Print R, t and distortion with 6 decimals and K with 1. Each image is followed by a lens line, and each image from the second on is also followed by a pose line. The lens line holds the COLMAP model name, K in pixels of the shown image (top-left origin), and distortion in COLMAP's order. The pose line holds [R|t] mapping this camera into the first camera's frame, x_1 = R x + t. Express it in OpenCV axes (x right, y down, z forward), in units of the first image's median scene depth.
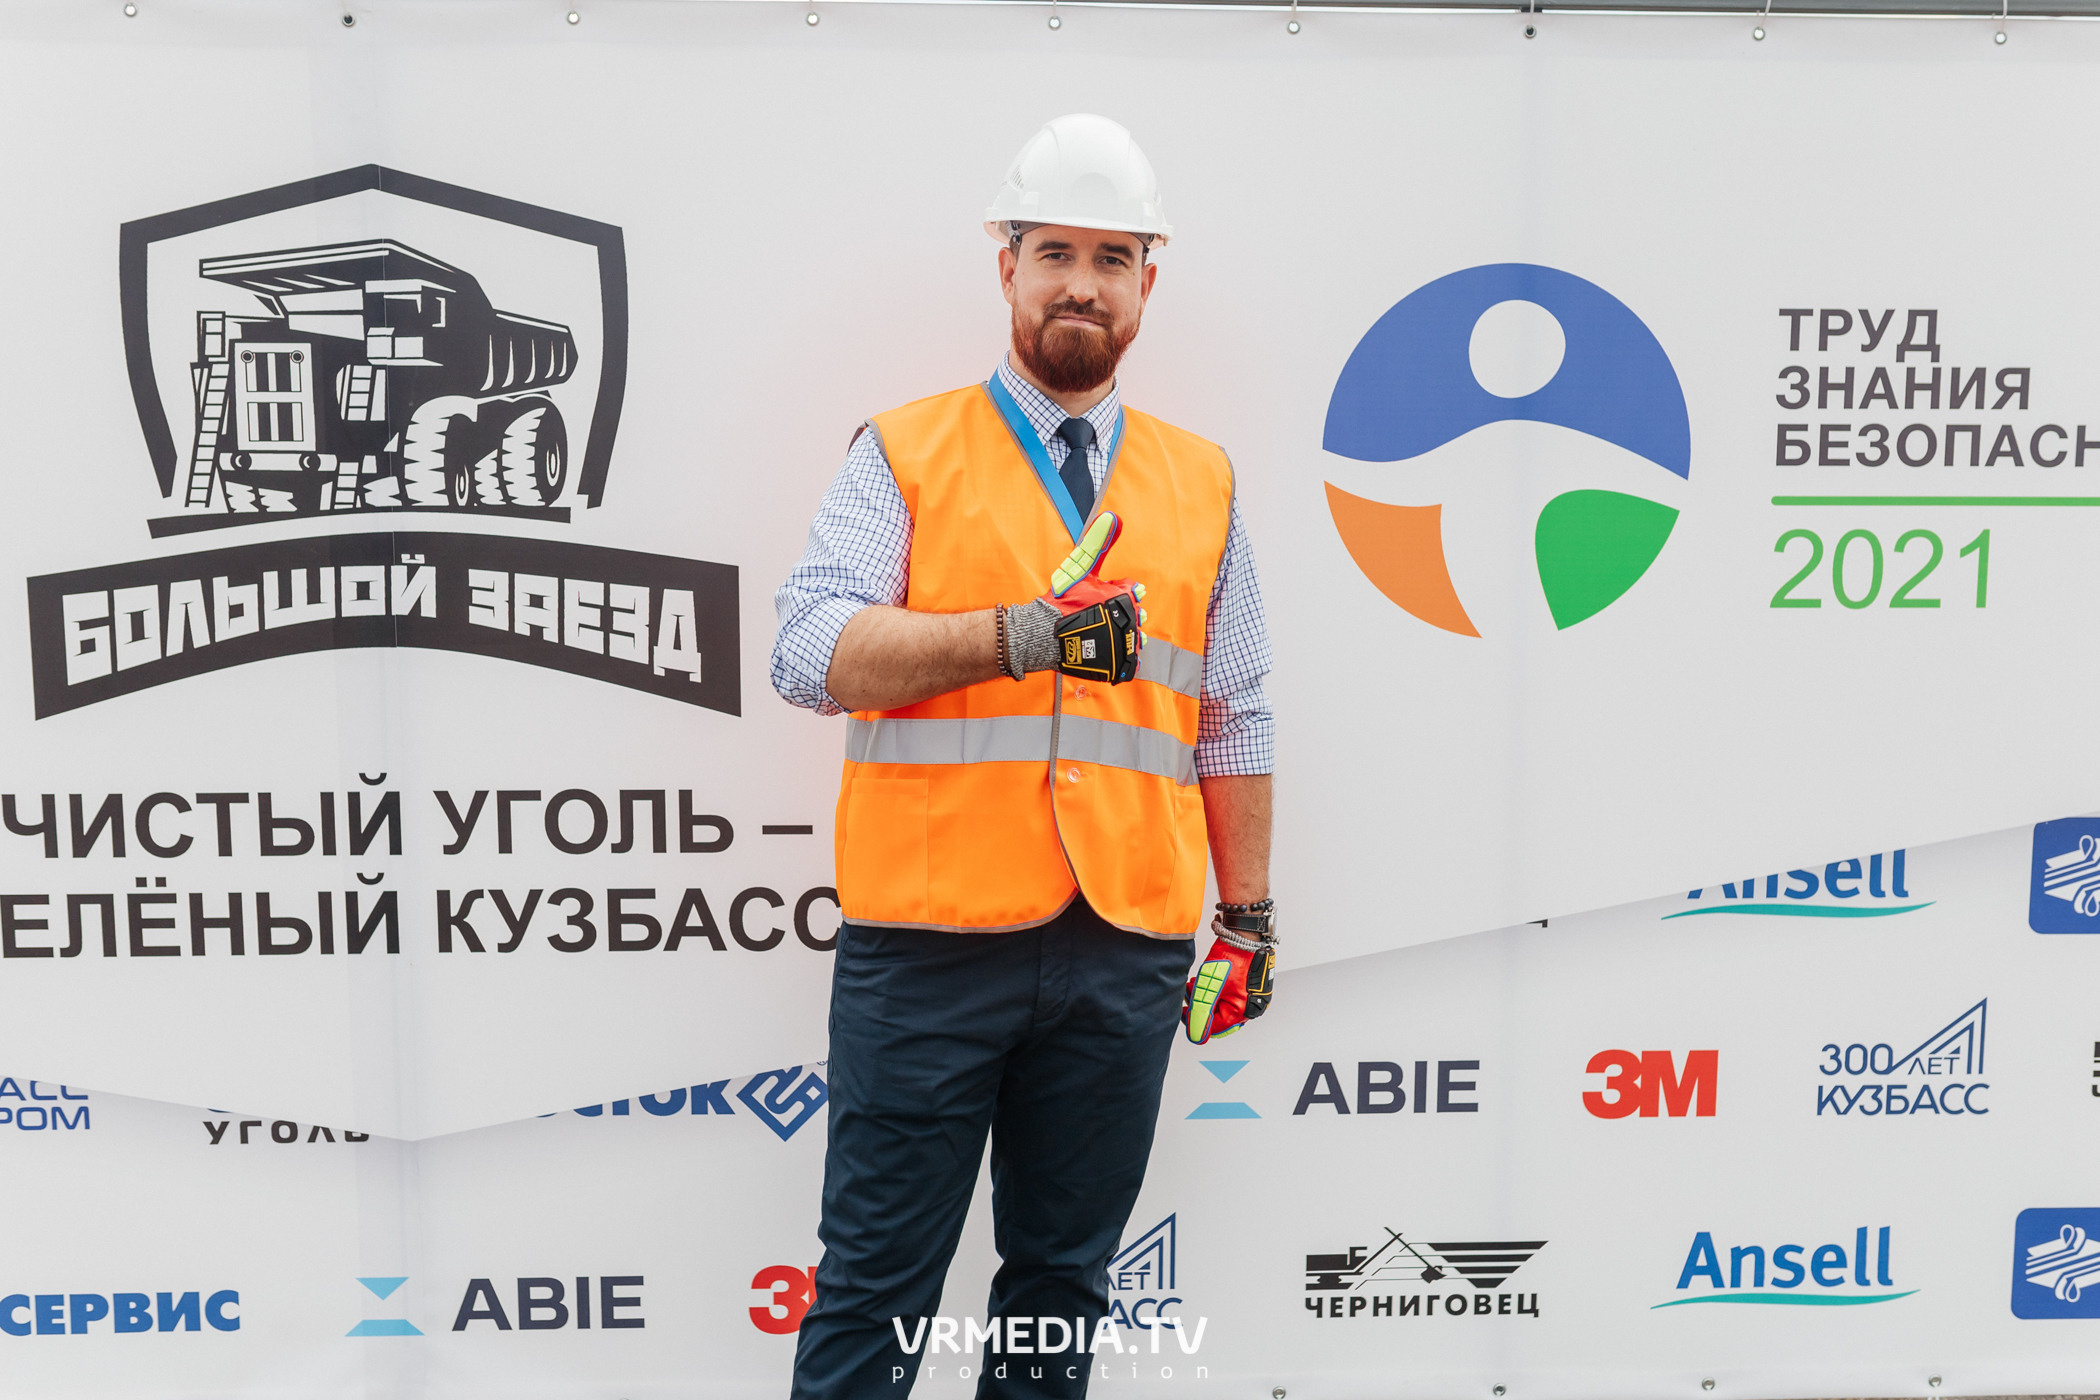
lens RADIAL K [[2162.5, 0, 1045.0], [0, 2162.5, 701.2], [0, 0, 1]] dist [-0.021754, 0.000000]
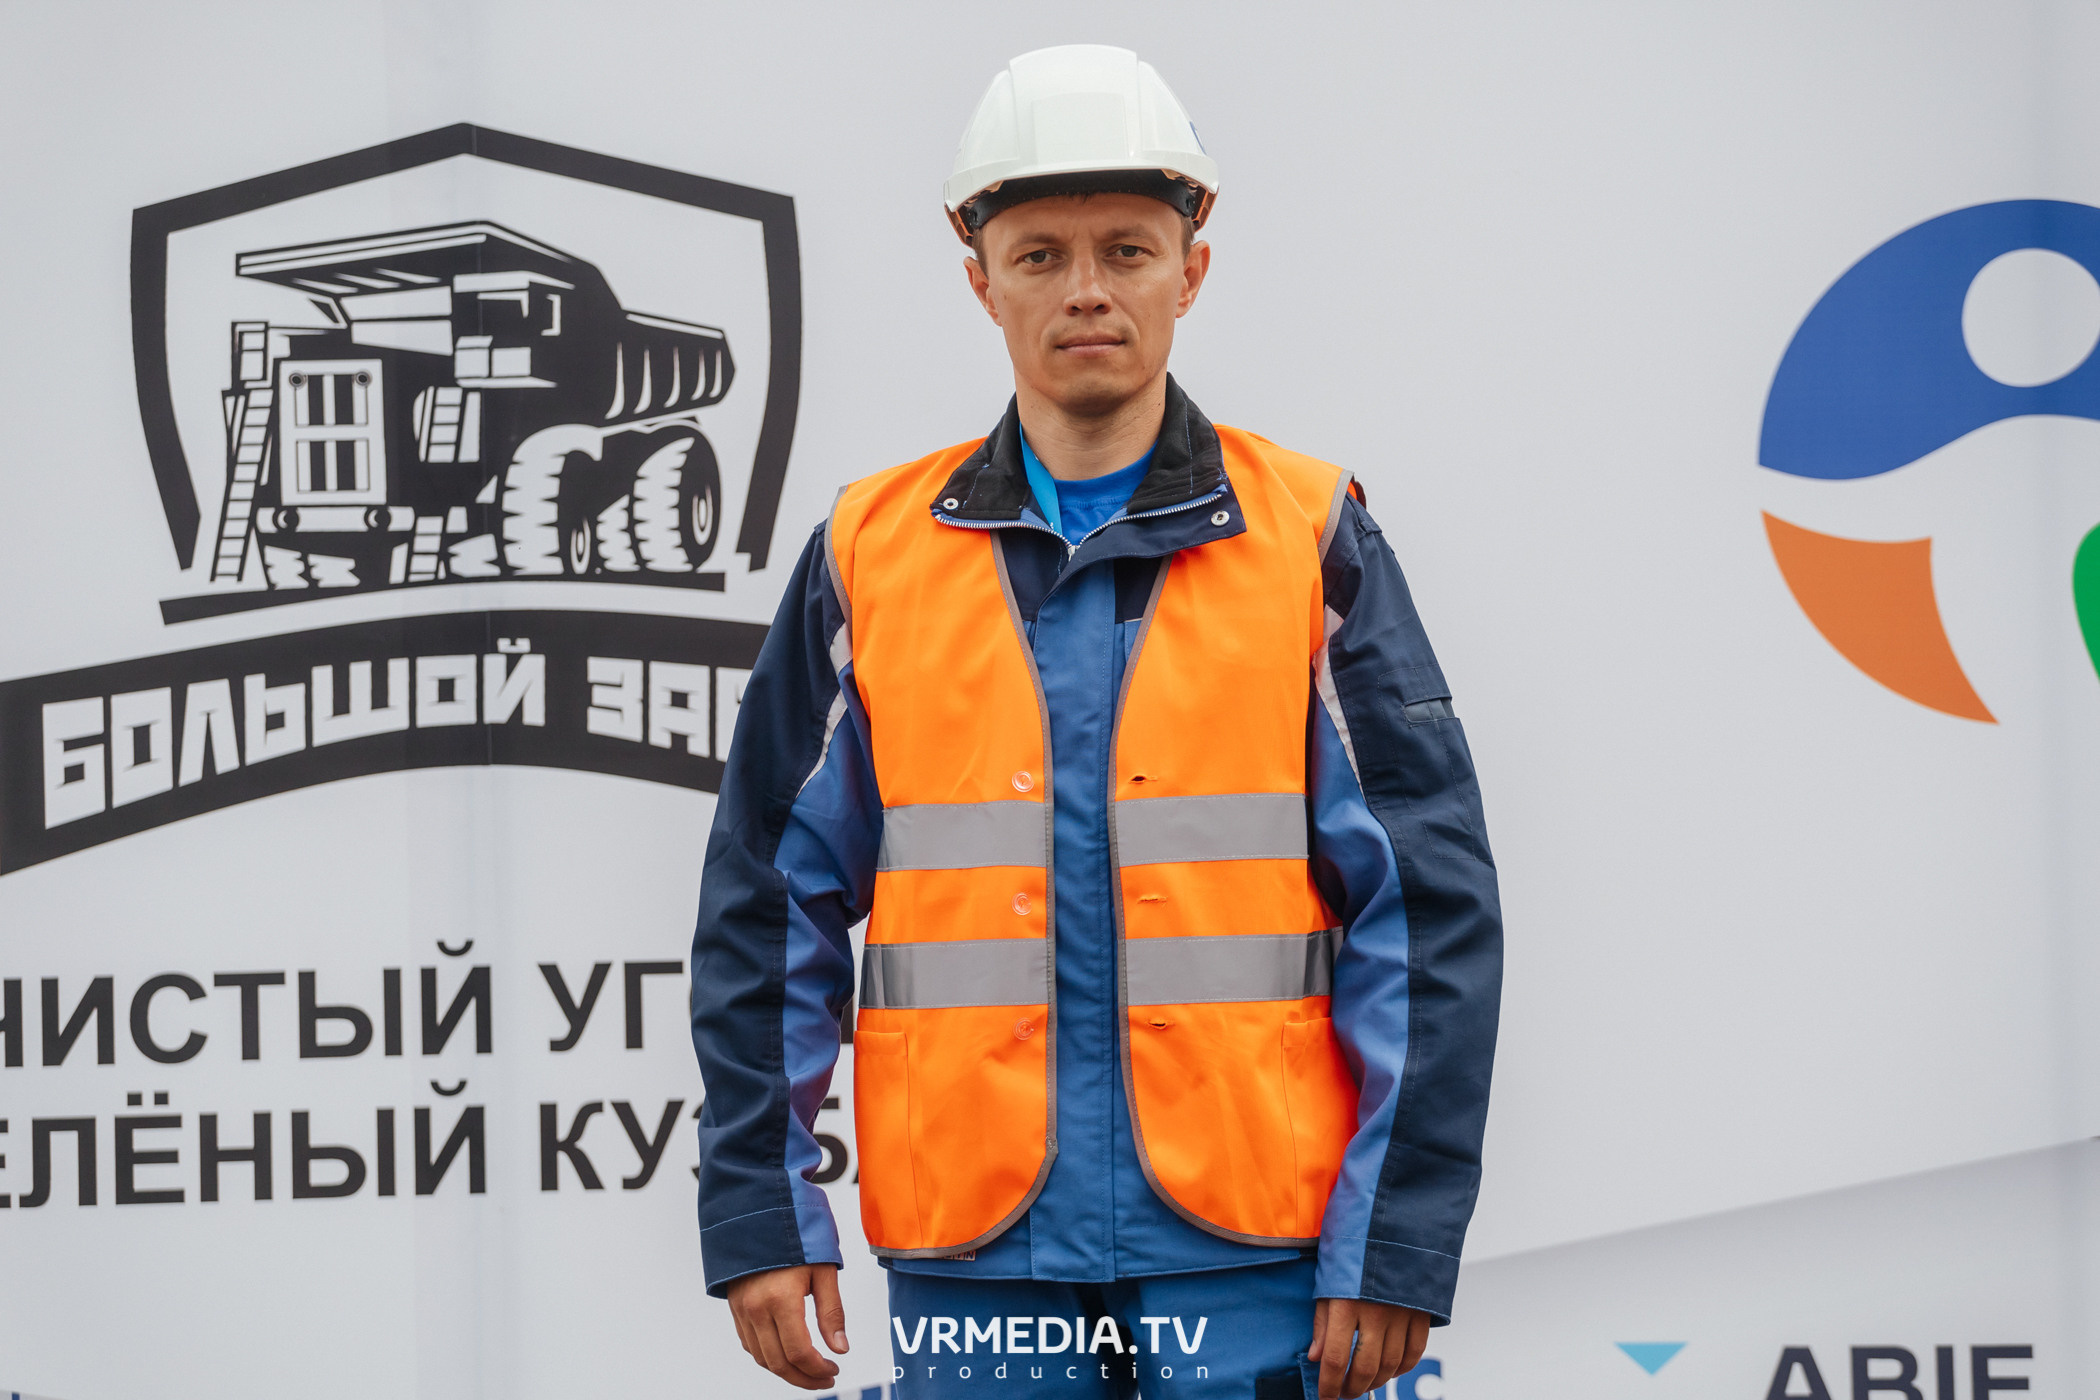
lens RADIAL K [[6062.0, 0, 1052.0], [0, 6062.0, 699.5], [0, 0, 1]] dist [0.259501, 0.000000]
pose [[0.993922, -0.025671, -0.107053, 0.109636], [0.008835, 0.987896, -0.154868, 0.271402], [0.109733, 0.152981, 0.982118, -0.999926]]
